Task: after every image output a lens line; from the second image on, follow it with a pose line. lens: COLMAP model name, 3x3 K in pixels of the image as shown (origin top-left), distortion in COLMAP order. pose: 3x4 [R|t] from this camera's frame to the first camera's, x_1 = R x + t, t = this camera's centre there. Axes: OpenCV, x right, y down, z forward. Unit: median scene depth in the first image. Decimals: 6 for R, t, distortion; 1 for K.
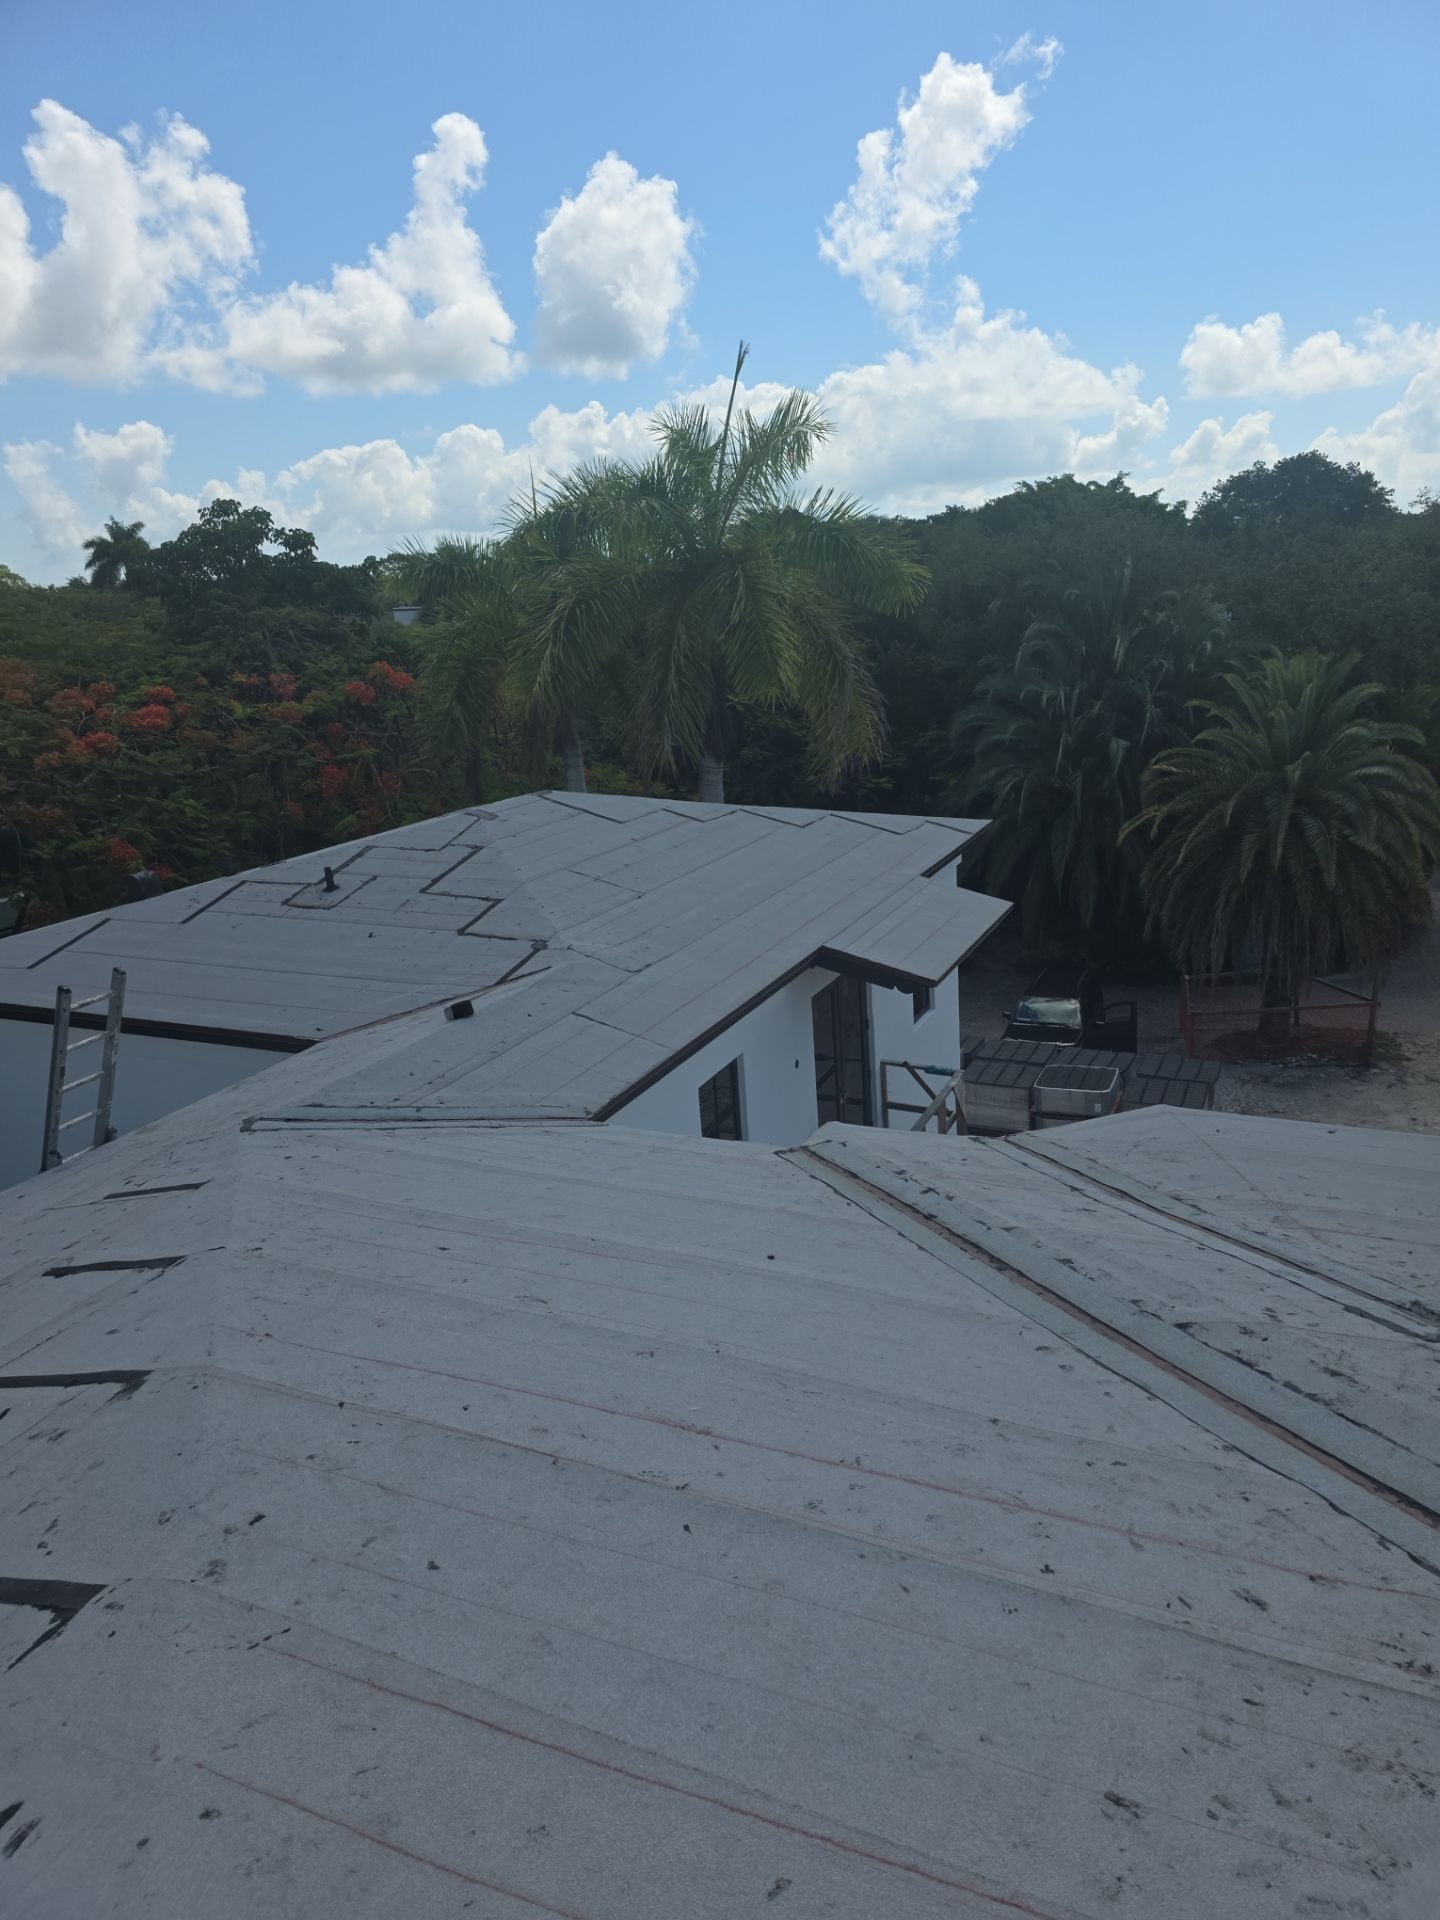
lens RADIAL K [[1278.6, 0, 722.4], [0, 1278.6, 965.5], [0, 0, 1]] dist [0.062278, -0.060937]
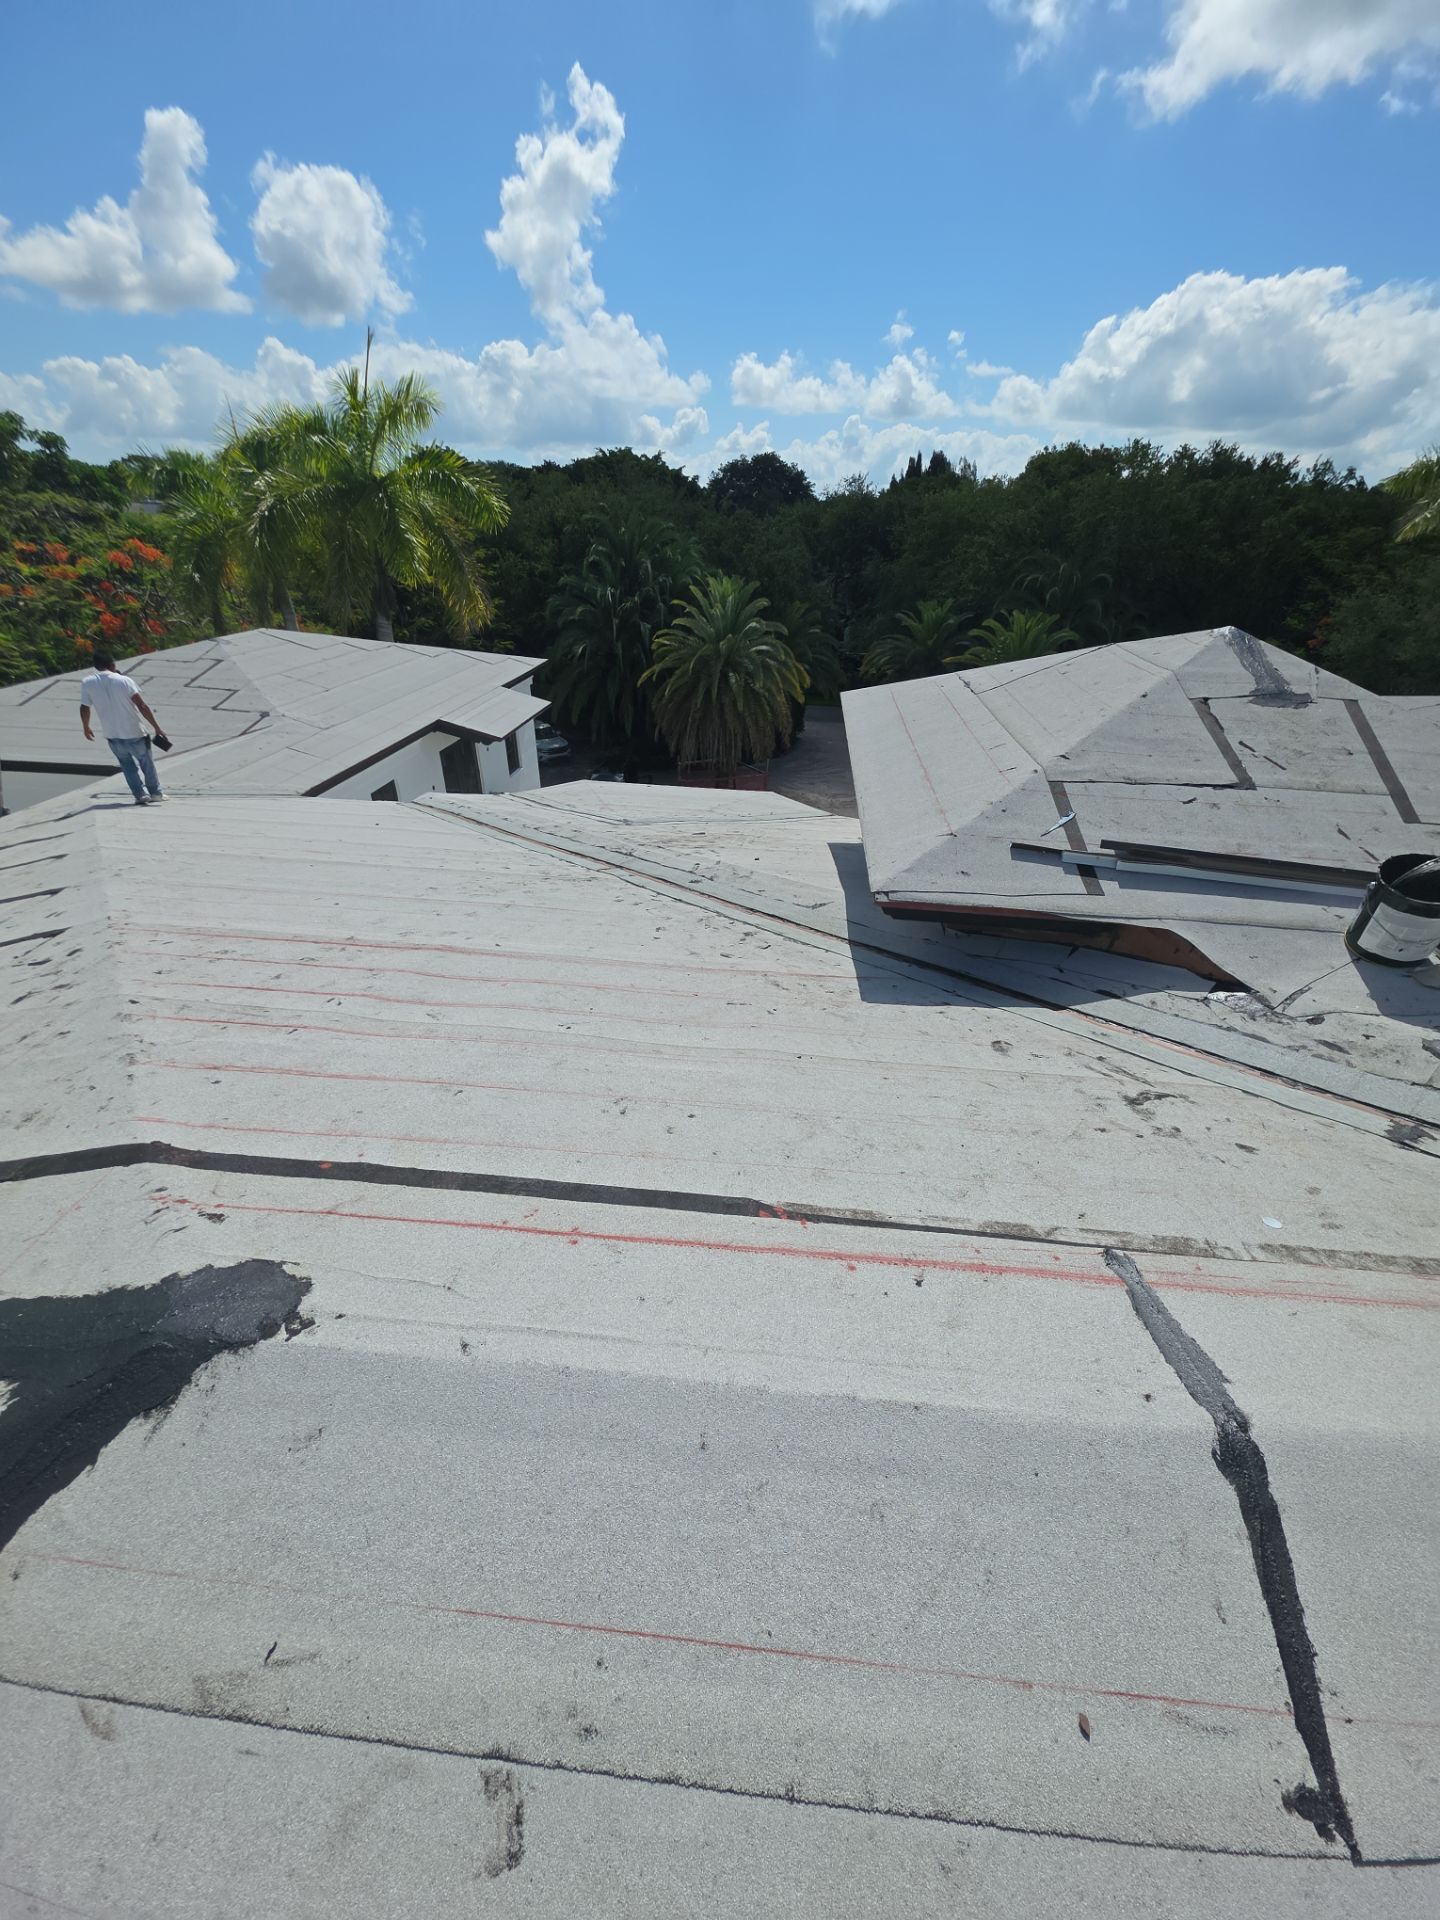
lens RADIAL K [[824.6, 0, 778.6], [0, 824.6, 1024.5], [0, 0, 1]] dist [-0.000495, -0.009693]
pose [[0.940050, -0.099282, 0.326266, 0.069307], [0.012651, 0.966180, 0.257556, 0.071405], [-0.340803, -0.237988, 0.909514, -0.235019]]
